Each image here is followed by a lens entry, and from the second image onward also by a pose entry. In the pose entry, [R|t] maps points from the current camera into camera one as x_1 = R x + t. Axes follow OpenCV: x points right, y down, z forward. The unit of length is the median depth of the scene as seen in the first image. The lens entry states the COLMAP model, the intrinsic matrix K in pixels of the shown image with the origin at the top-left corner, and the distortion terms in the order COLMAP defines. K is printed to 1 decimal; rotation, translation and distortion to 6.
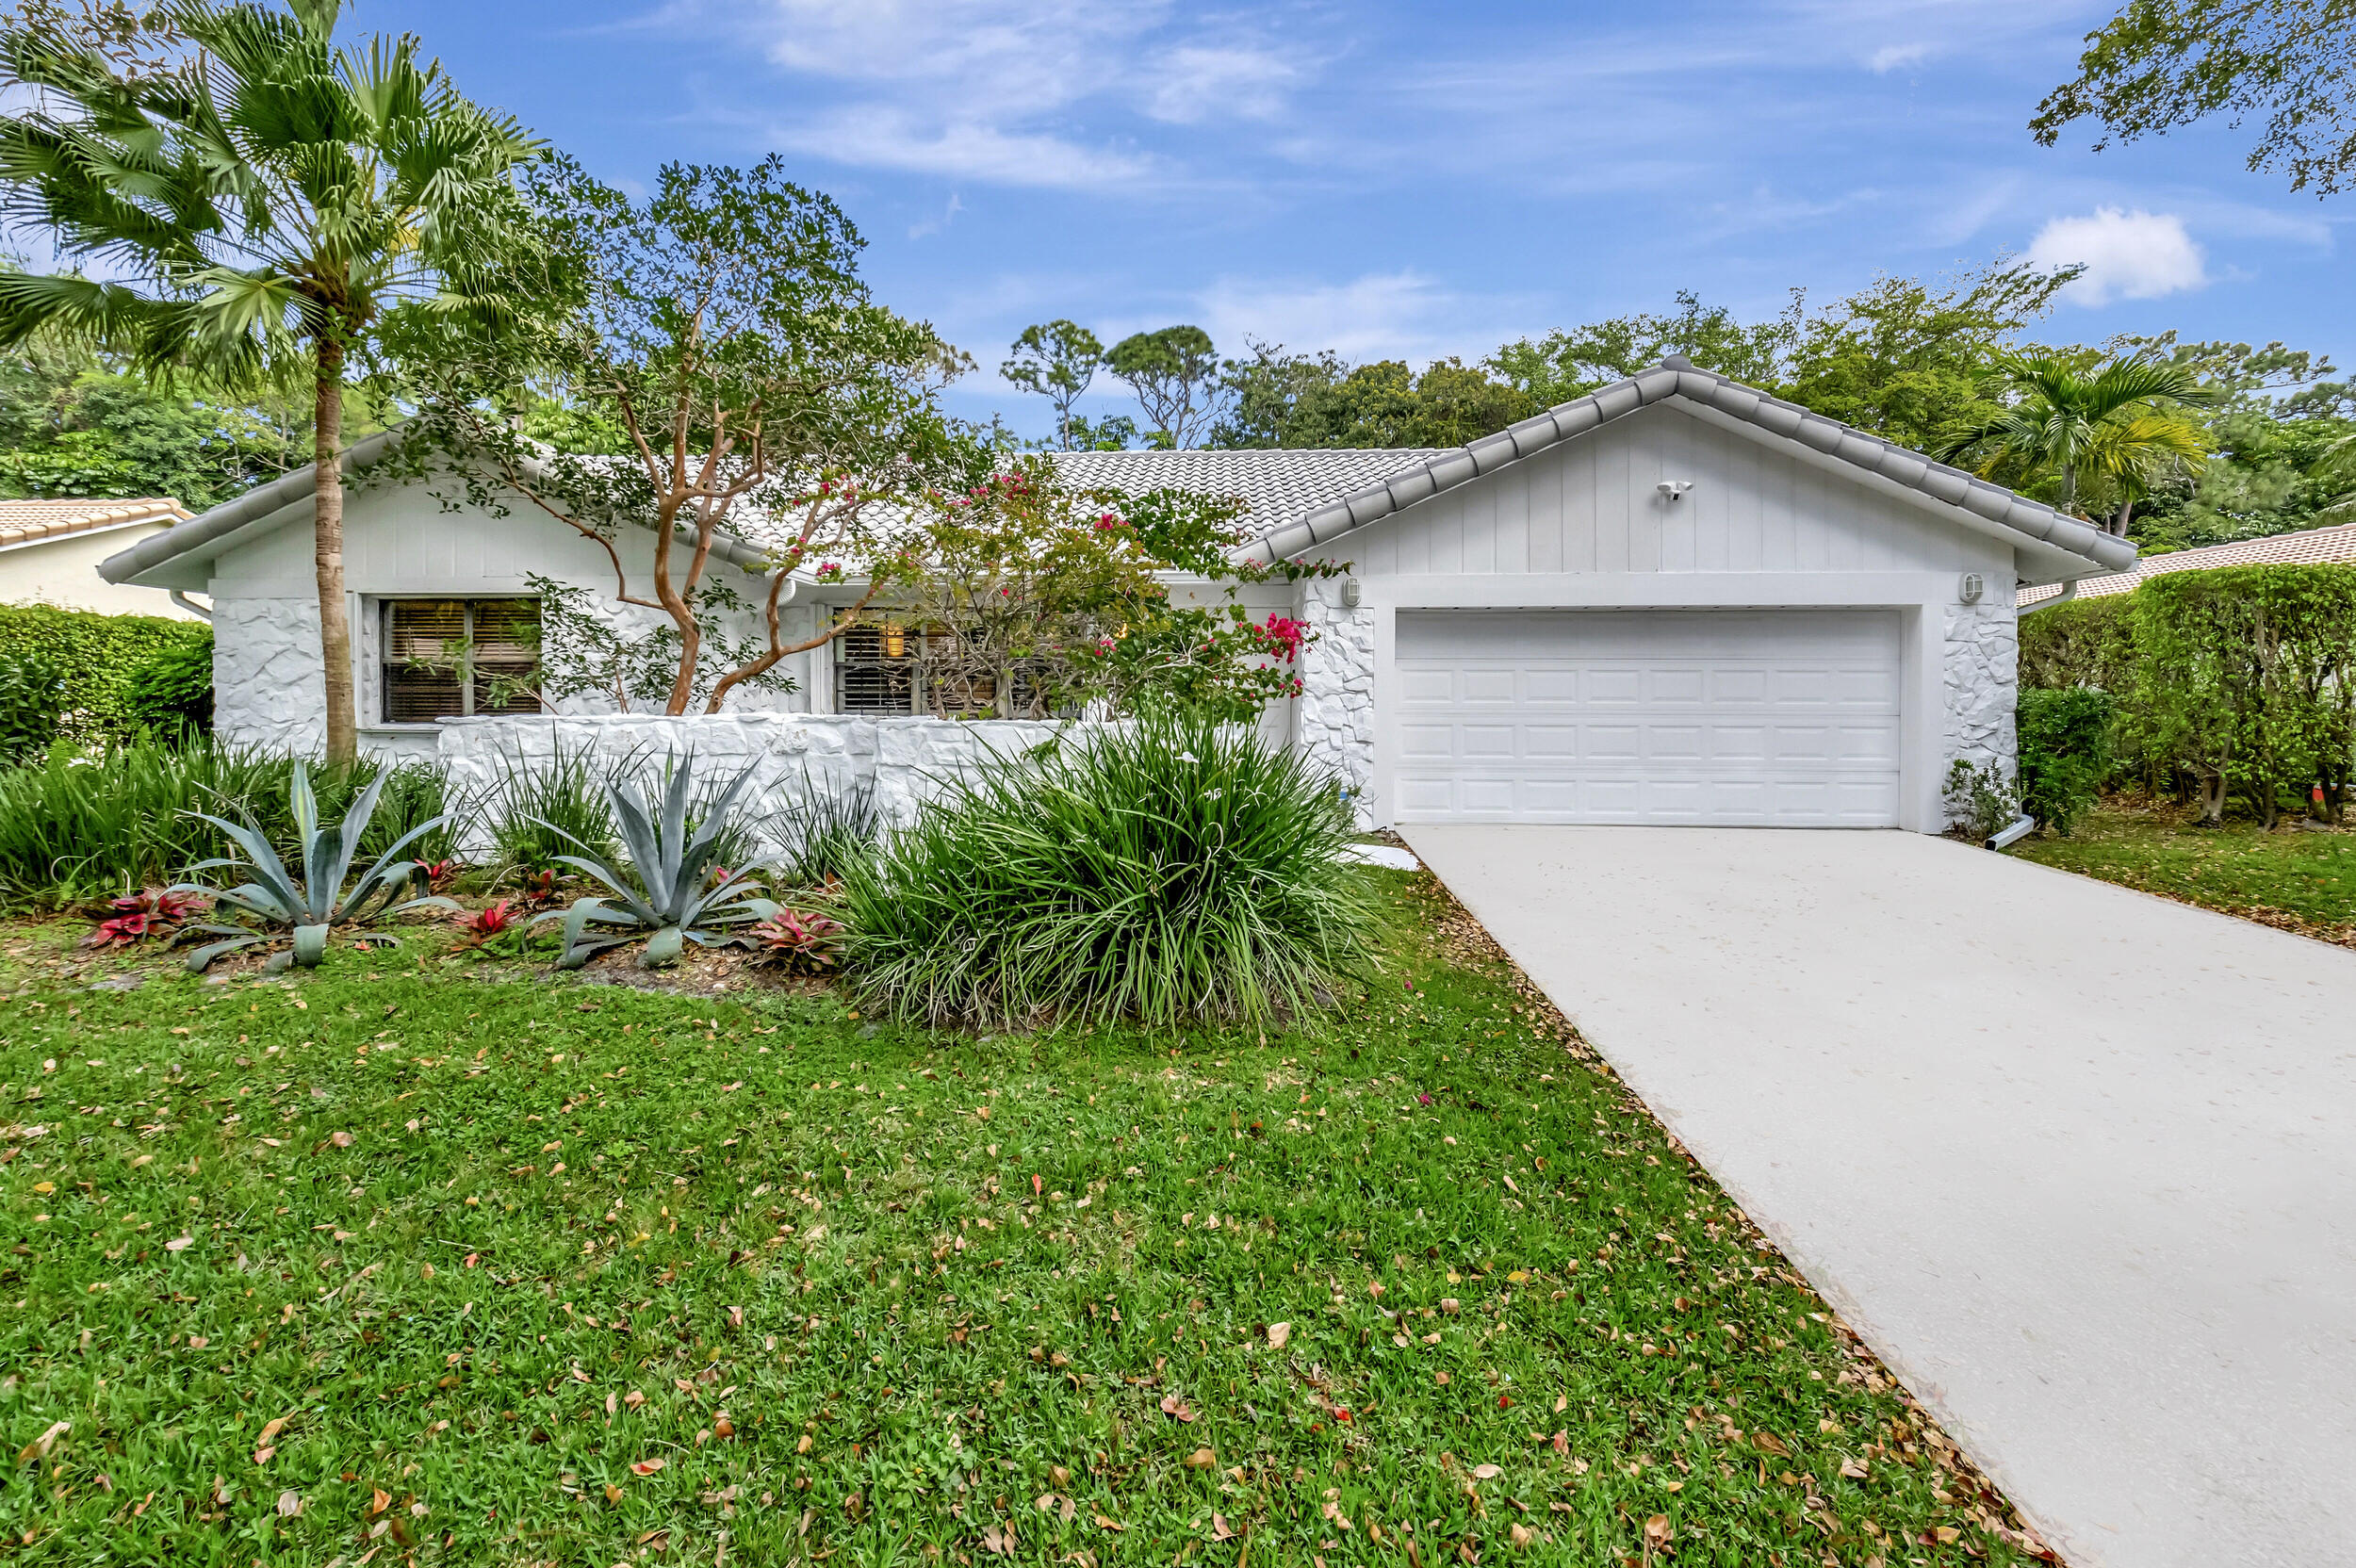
lens RADIAL K [[1054.5, 0, 1164.8], [0, 1054.5, 754.5], [0, 0, 1]] dist [0.000762, 0.000858]
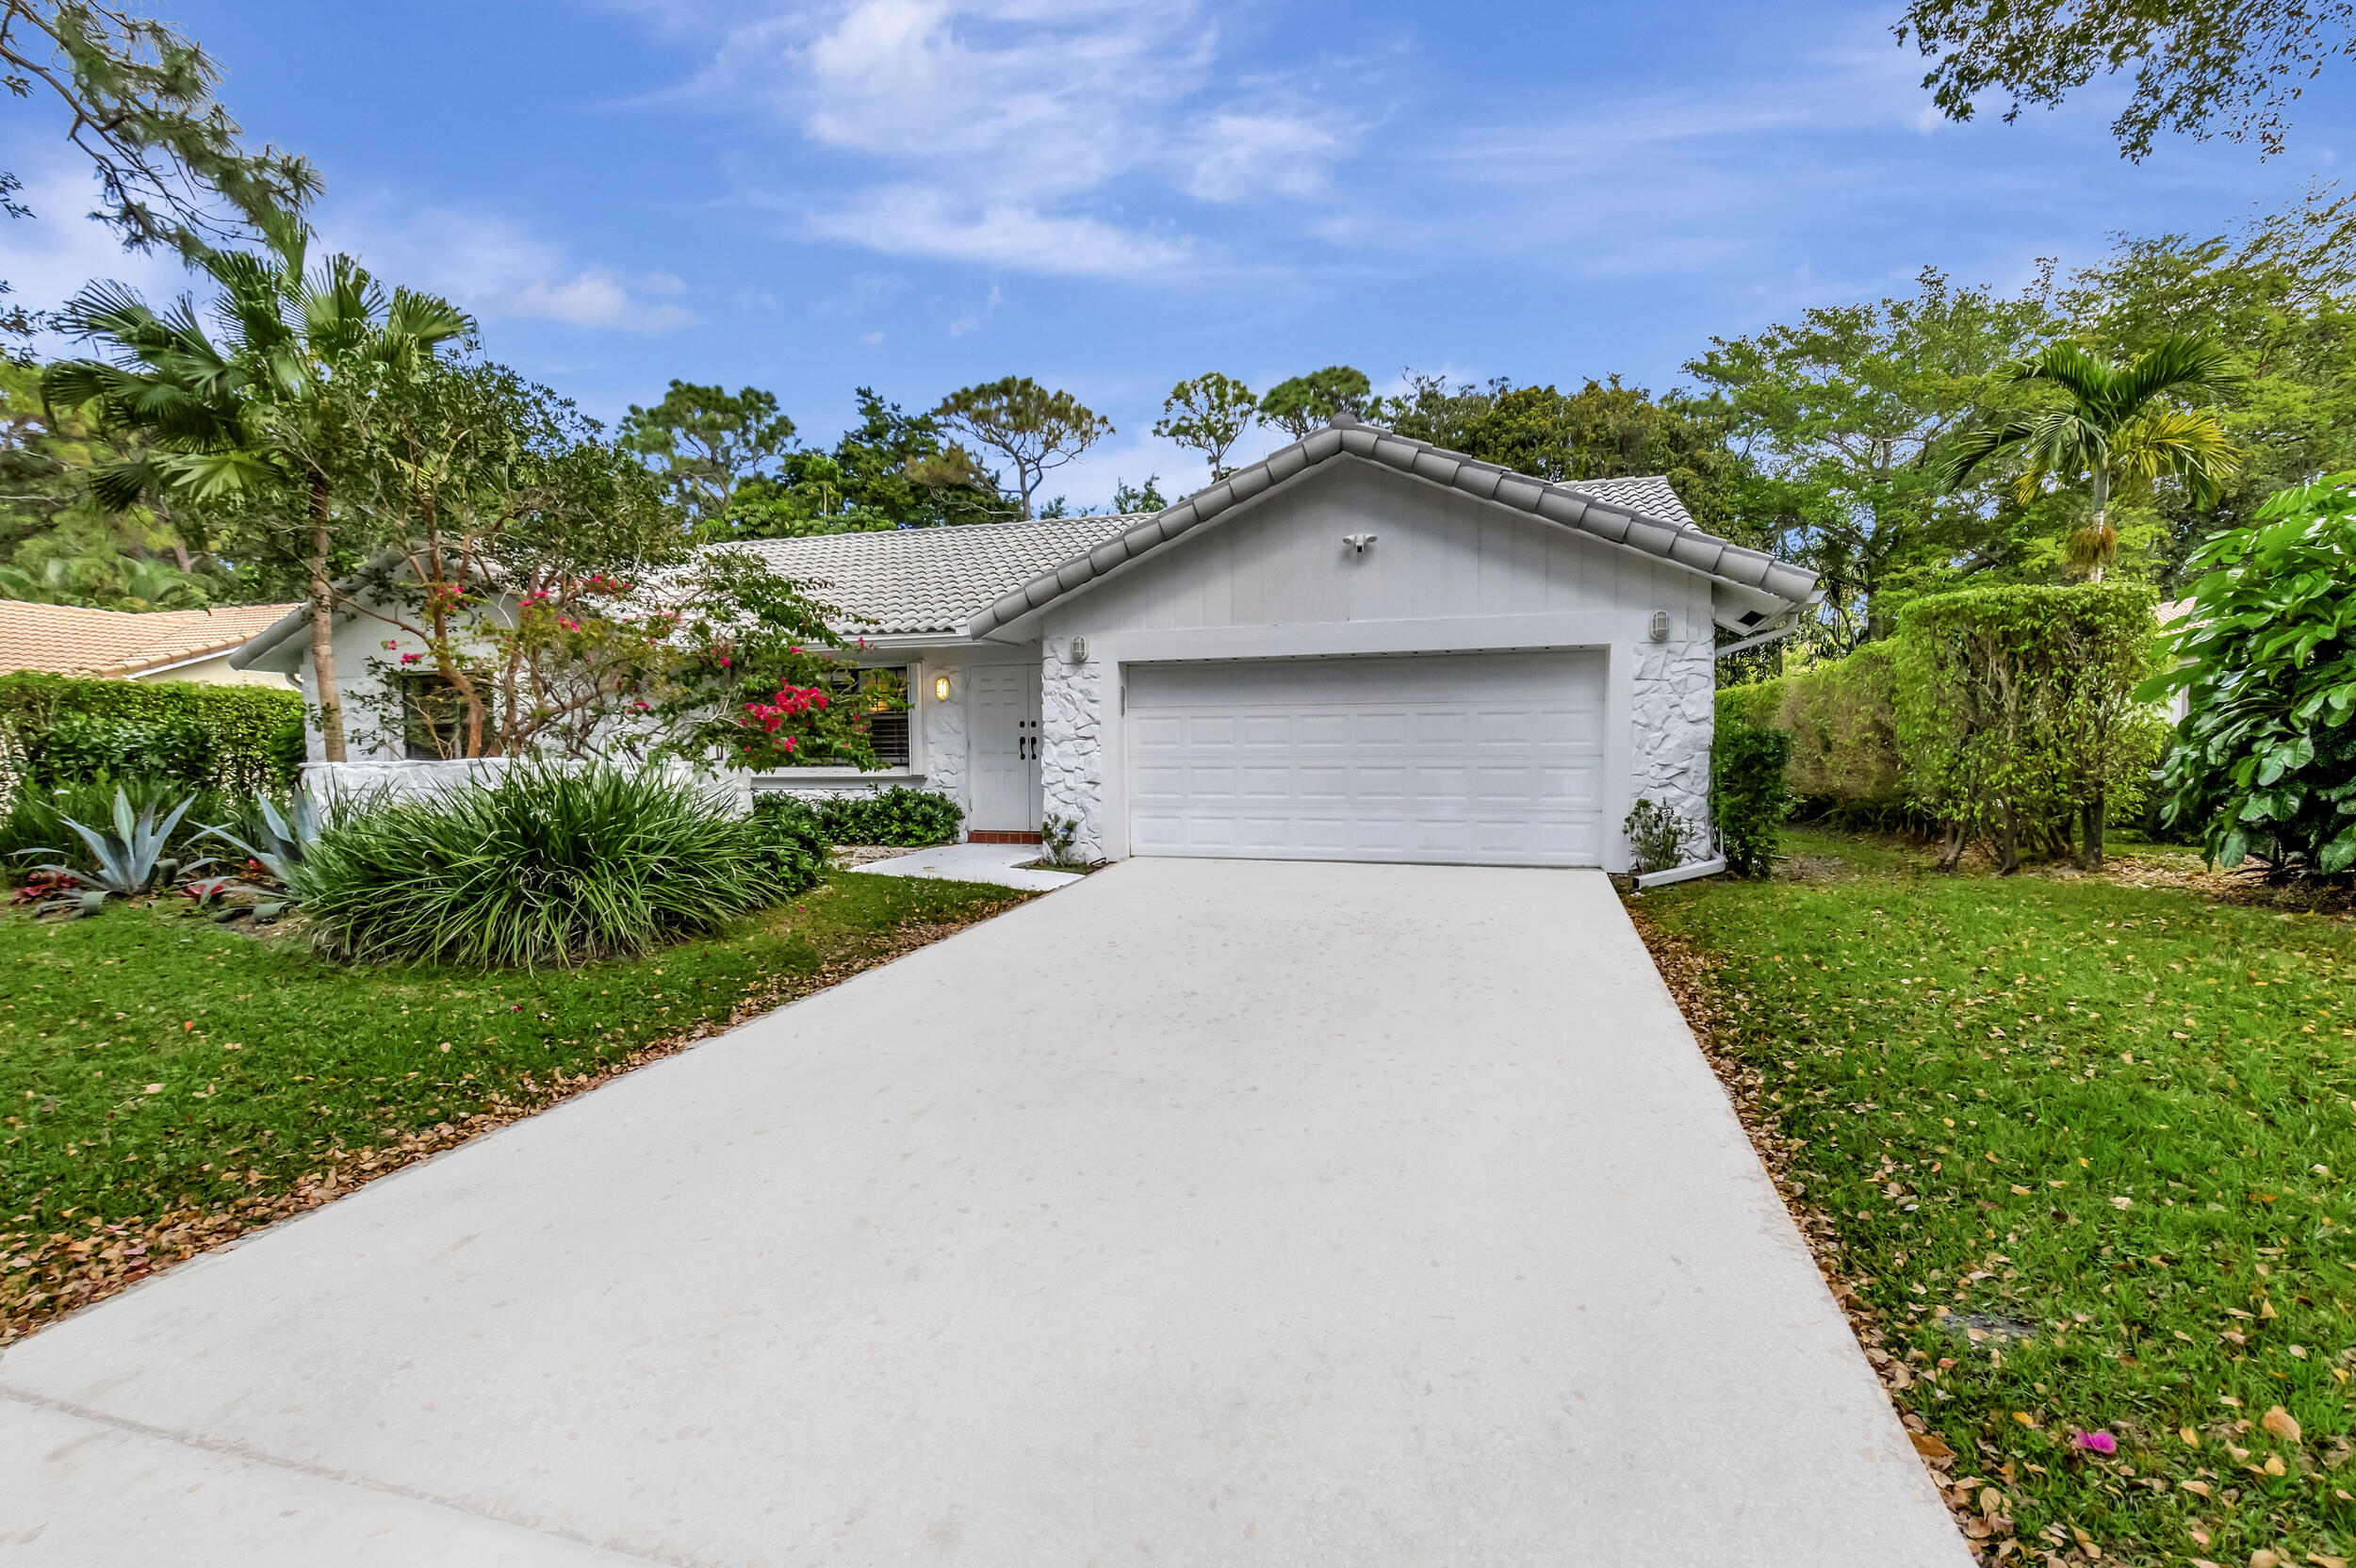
lens RADIAL K [[1055.4, 0, 1177.5], [0, 1055.4, 832.3], [0, 0, 1]] dist [0.013968, -0.000440]
pose [[0.970341, 0.009445, -0.241554, 0.540564], [-0.002156, 0.999535, 0.030421, 0.006349], [0.241729, -0.028998, 0.969910, -0.072162]]
